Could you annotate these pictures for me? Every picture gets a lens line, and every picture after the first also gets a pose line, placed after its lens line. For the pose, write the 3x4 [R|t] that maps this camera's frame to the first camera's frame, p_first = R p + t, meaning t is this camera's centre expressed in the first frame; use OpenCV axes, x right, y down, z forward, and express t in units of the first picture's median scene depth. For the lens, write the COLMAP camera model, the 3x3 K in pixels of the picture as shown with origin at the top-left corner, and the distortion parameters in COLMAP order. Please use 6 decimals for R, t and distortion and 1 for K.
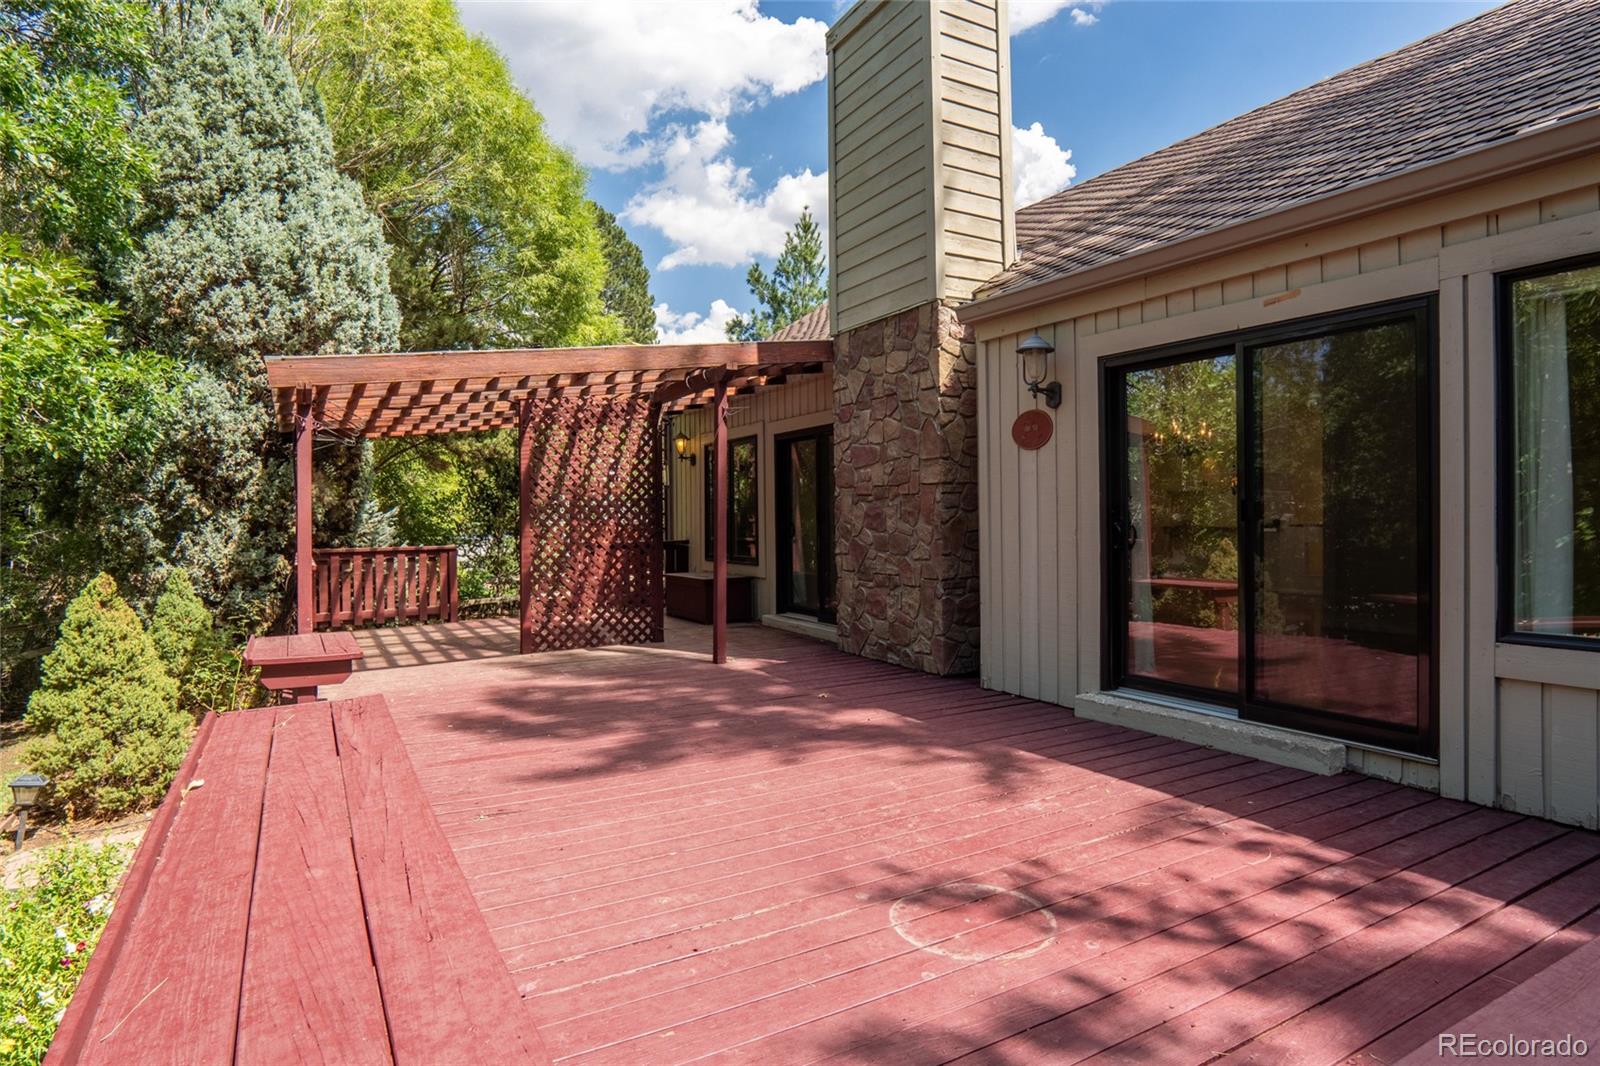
lens RADIAL K [[859.2, 0, 802.4], [0, 859.2, 527.5], [0, 0, 1]] dist [-0.033629, -0.000089]
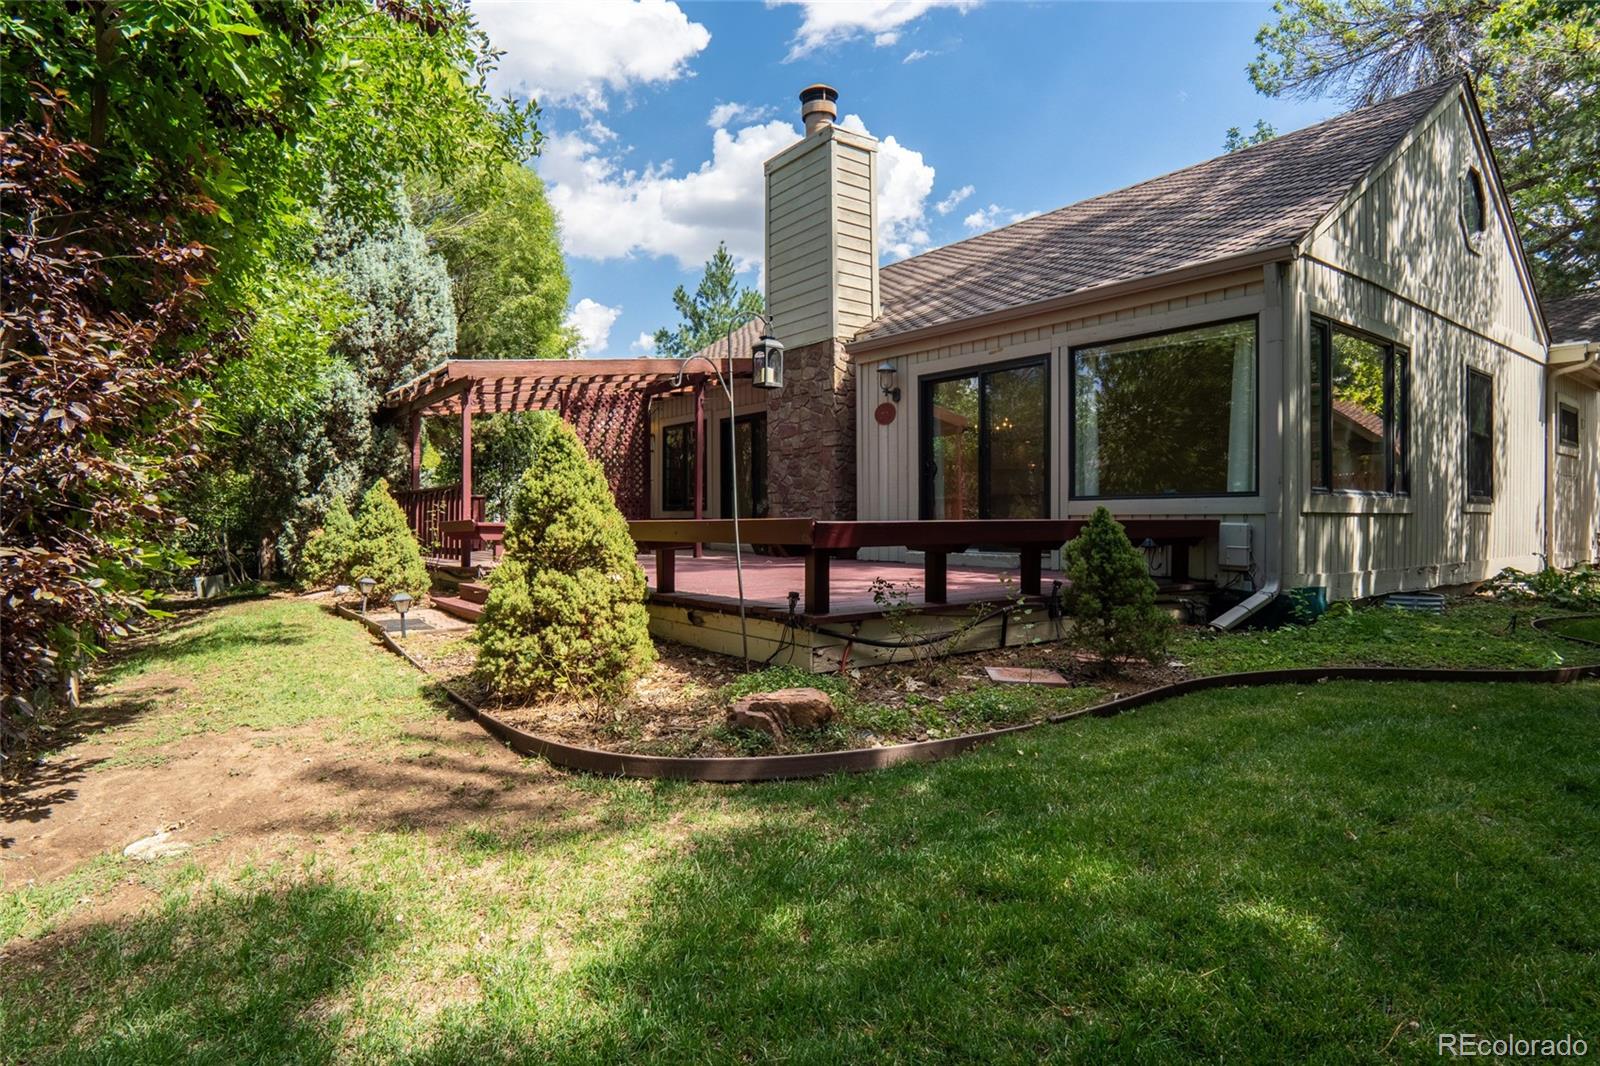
lens RADIAL K [[859.2, 0, 797.3], [0, 859.2, 531.2], [0, 0, 1]] dist [-0.033629, -0.000089]
pose [[0.991271, 0.006806, 0.131666, -0.116666], [-0.007082, 0.999974, 0.001624, 0.099172], [-0.131651, -0.002542, 0.991293, -0.585275]]
